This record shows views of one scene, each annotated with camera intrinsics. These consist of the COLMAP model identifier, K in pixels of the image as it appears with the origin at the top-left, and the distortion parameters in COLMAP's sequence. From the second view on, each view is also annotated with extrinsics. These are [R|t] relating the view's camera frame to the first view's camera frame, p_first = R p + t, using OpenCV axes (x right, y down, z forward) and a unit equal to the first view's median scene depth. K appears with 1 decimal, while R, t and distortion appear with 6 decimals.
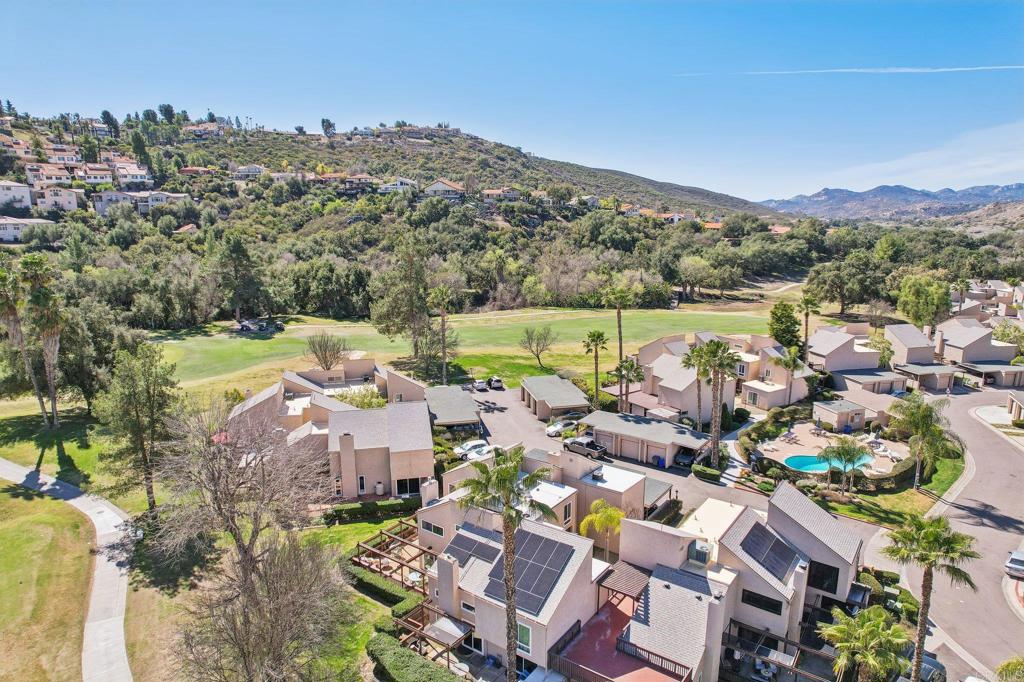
lens RADIAL K [[658.5, 0, 515.2], [0, 658.5, 344.9], [0, 0, 1]] dist [-0.063508, 0.060985]
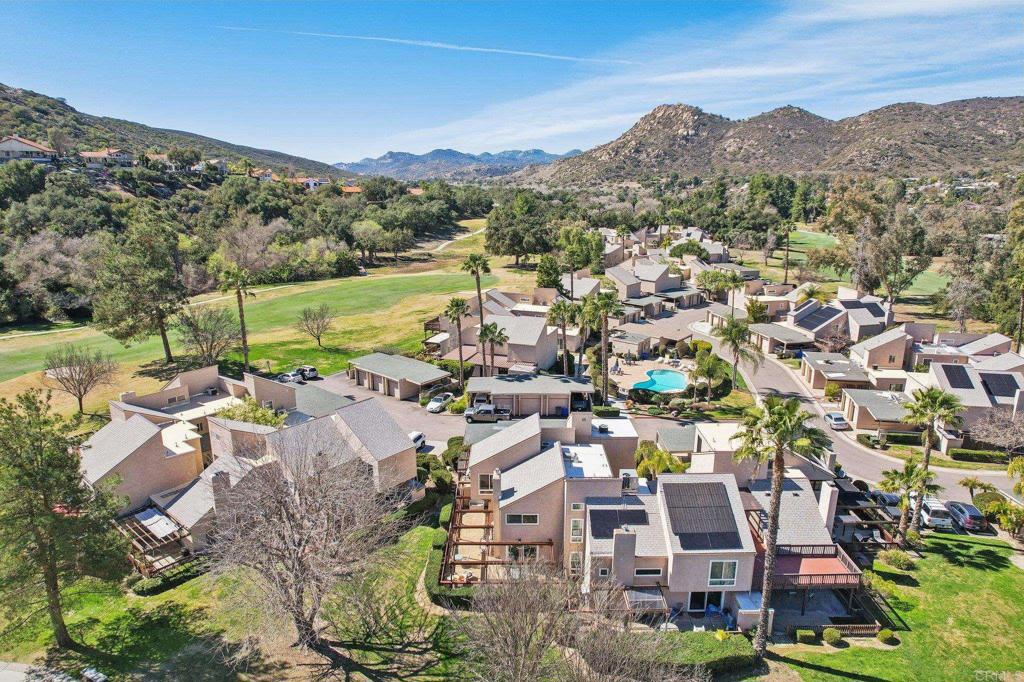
lens RADIAL K [[658.5, 0, 516.9], [0, 658.5, 342.7], [0, 0, 1]] dist [-0.063508, 0.060985]
pose [[0.806178, -0.152130, 0.571782, -0.120565], [0.123382, 0.988360, 0.089005, -0.010475], [-0.578666, -0.001206, 0.815564, 0.045322]]
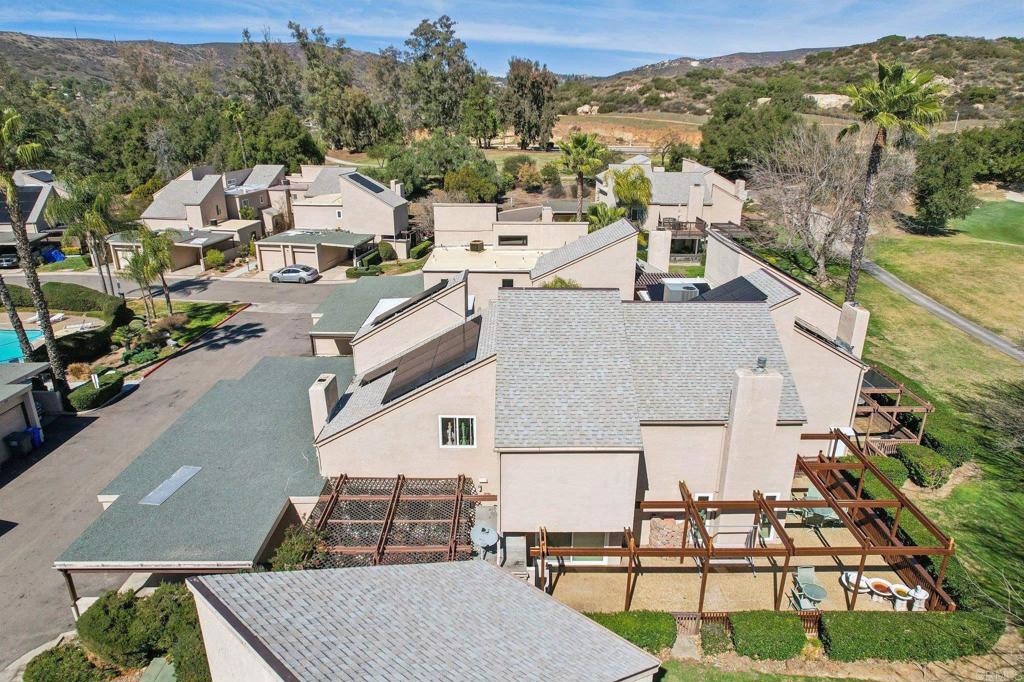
lens RADIAL K [[658.5, 0, 517.4], [0, 658.5, 336.9], [0, 0, 1]] dist [-0.063508, 0.060985]
pose [[-0.589225, -0.270421, 0.761372, -0.066305], [0.169583, 0.879946, 0.443775, -0.000618], [-0.789972, 0.390599, -0.472627, 0.254836]]
